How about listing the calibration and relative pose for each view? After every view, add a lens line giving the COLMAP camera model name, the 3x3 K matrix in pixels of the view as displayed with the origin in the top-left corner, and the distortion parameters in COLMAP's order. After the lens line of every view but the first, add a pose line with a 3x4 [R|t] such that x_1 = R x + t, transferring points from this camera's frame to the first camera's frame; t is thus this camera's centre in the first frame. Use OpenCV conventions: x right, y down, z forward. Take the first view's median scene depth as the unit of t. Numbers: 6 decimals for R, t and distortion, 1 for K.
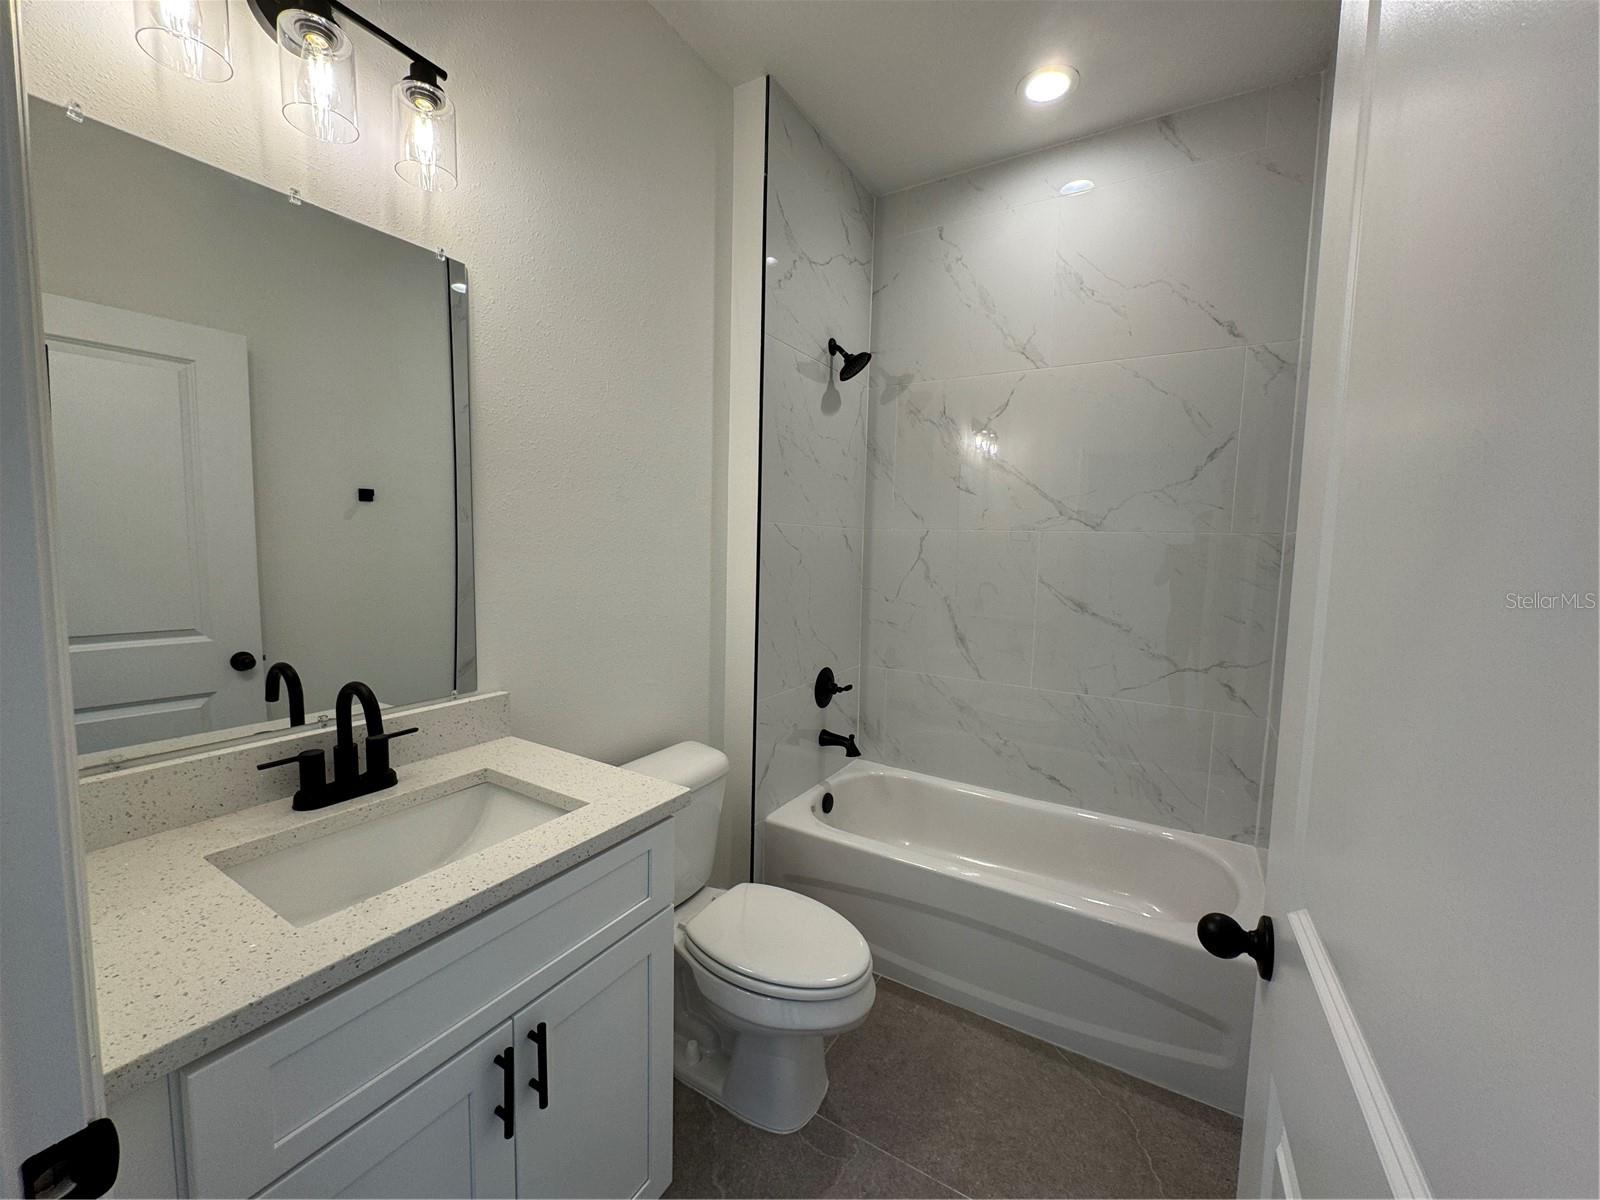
lens RADIAL K [[639.5, 0, 797.2], [0, 639.5, 600.3], [0, 0, 1]] dist [-0.001758, 0.000219]
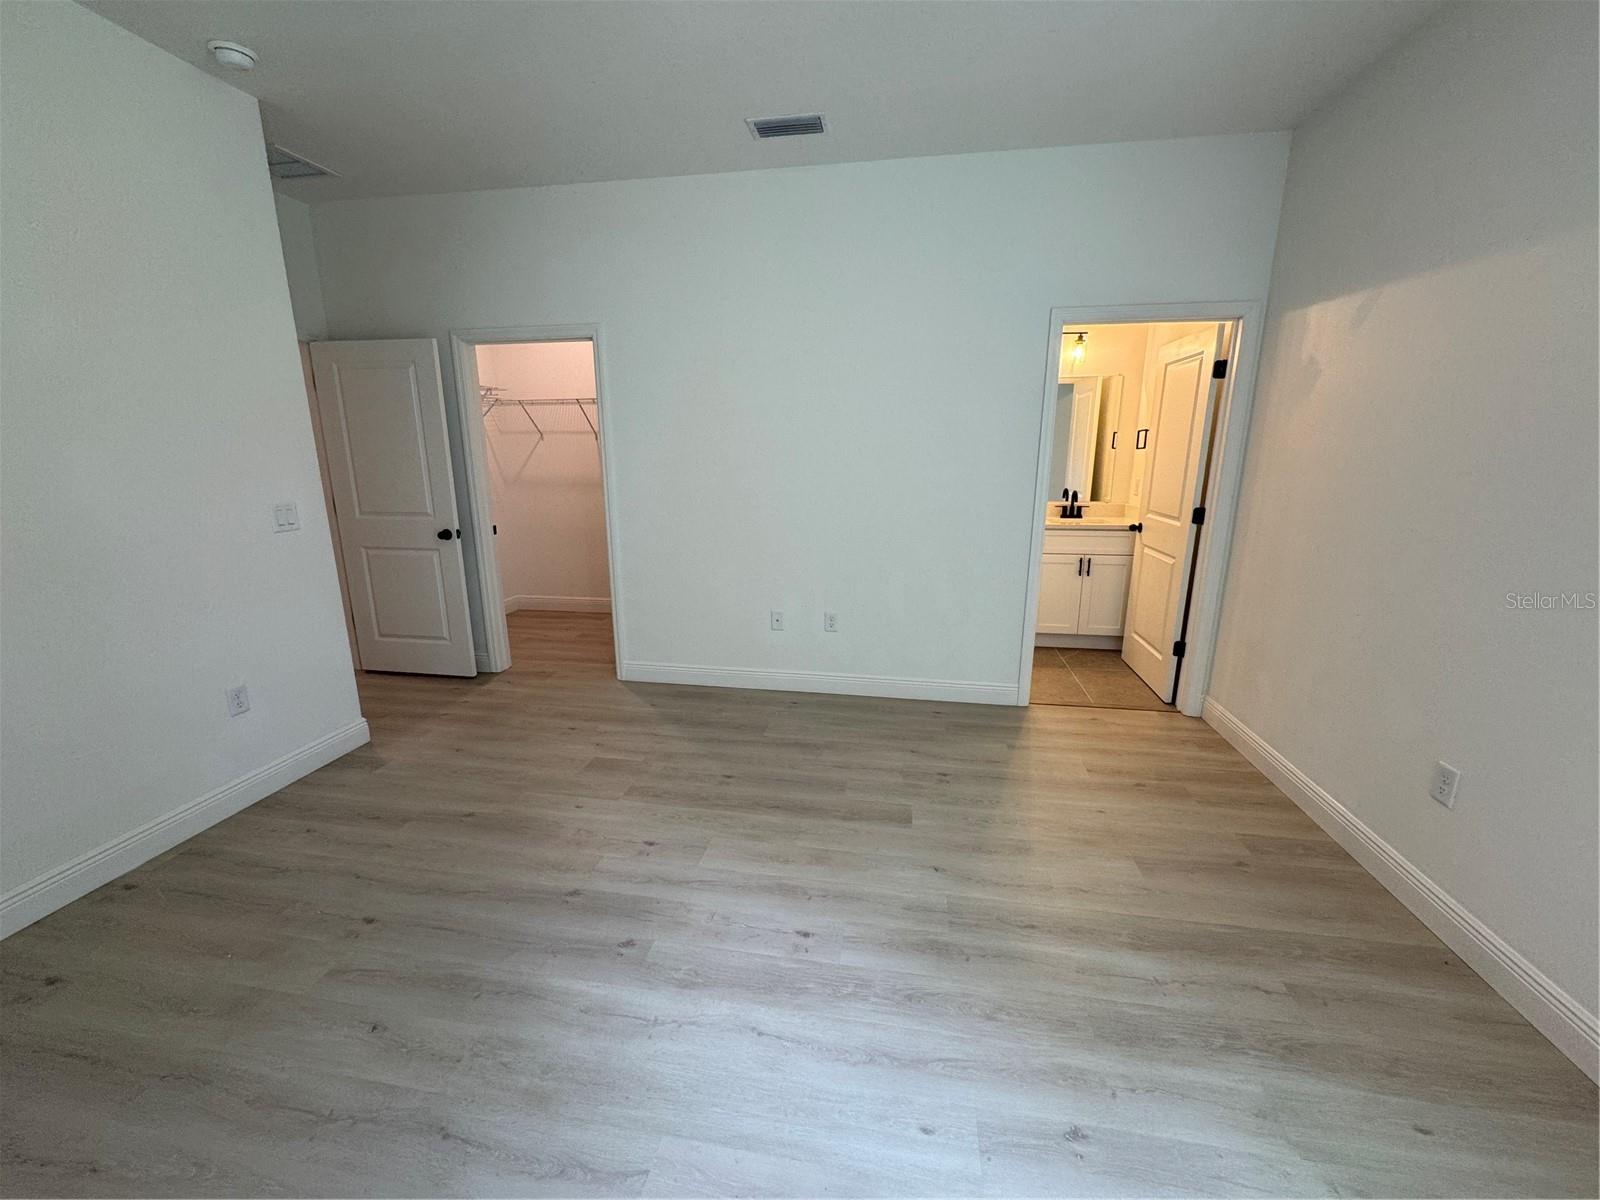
lens RADIAL K [[639.5, 0, 795.4], [0, 639.5, 604.2], [0, 0, 1]] dist [-0.001758, 0.000219]
pose [[0.370619, 0.196101, -0.907847, 3.053244], [-0.075081, 0.980583, 0.181162, 0.229616], [0.925745, 0.001019, 0.378146, -2.776233]]
